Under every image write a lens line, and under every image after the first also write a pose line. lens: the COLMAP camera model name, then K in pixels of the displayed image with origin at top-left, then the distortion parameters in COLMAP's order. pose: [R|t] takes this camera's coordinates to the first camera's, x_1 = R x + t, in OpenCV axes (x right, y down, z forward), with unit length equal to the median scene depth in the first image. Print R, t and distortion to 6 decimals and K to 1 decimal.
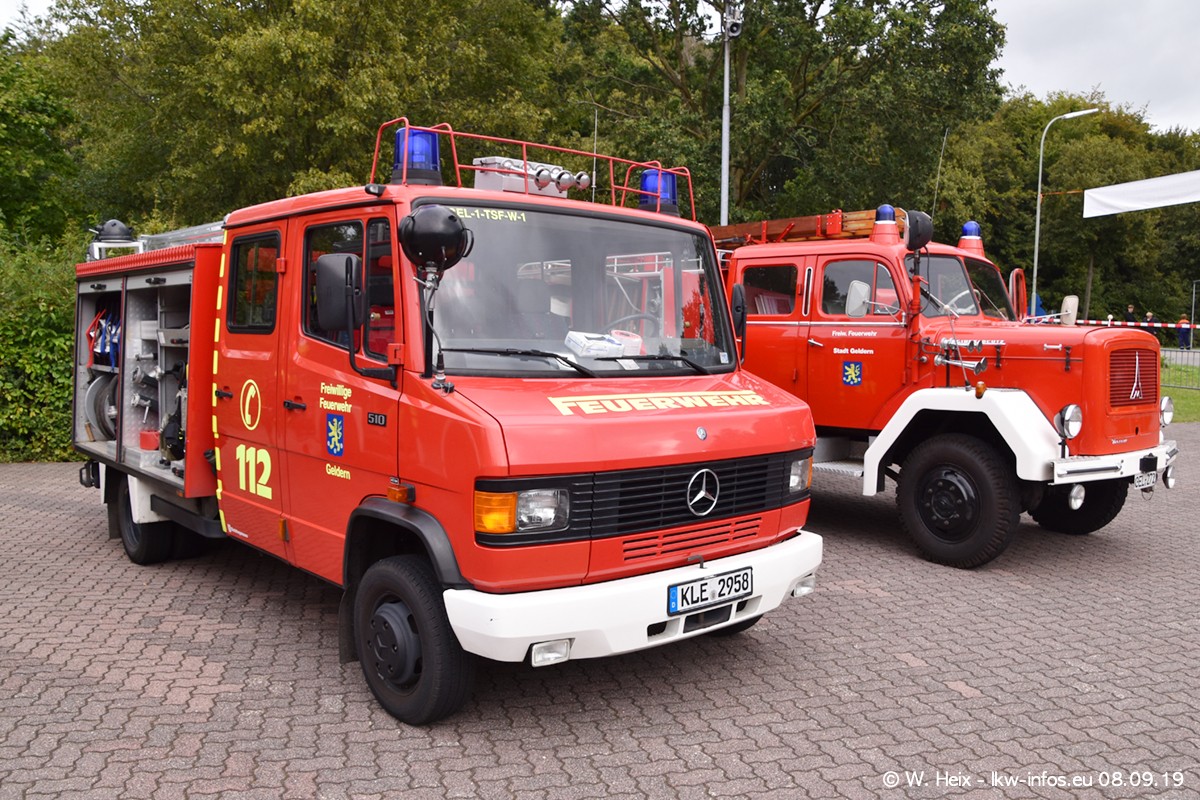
lens RADIAL K [[955.2, 0, 549.9], [0, 955.2, 432.8], [0, 0, 1]] dist [-0.133139, 0.073728]
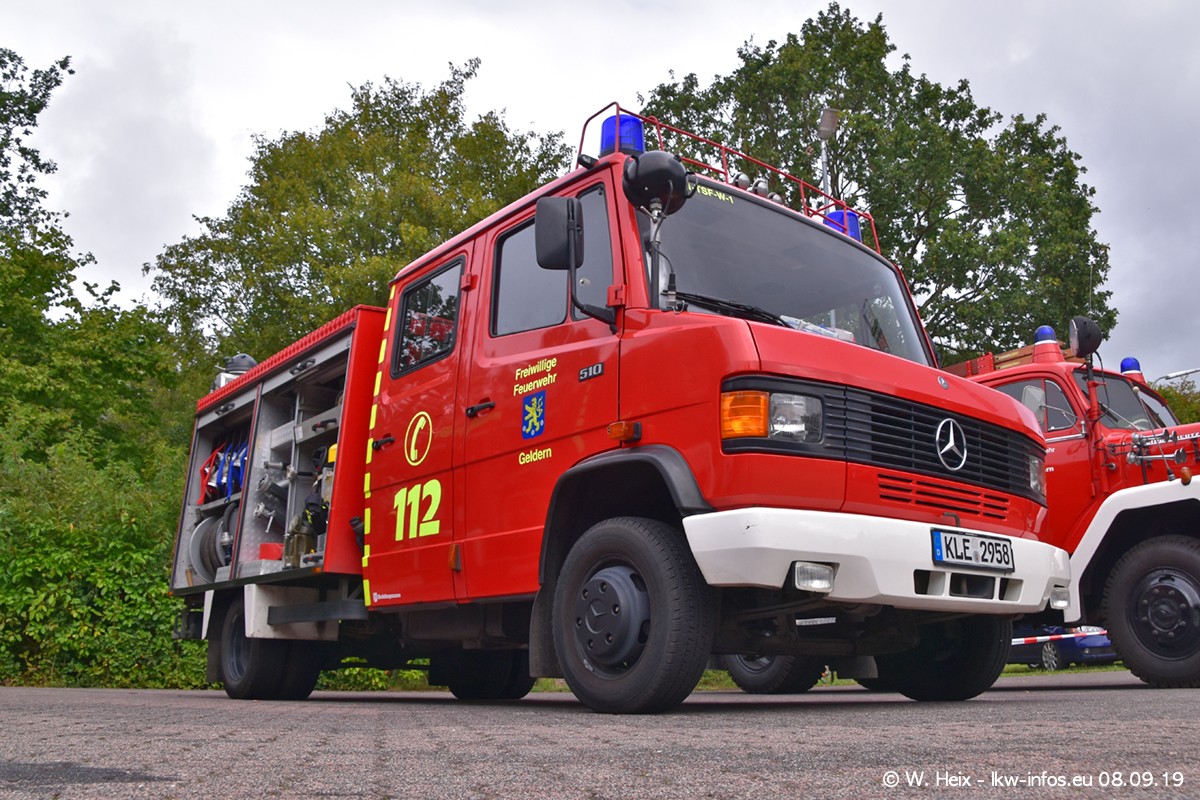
lens RADIAL K [[1026.5, 0, 580.1], [0, 1026.5, 412.1], [0, 0, 1]] dist [-0.148690, 0.091851]
pose [[0.999314, -0.009345, -0.035826, -0.095547], [-0.003532, 0.939151, -0.343487, 0.221644], [0.036856, 0.343378, 0.938474, 0.047695]]
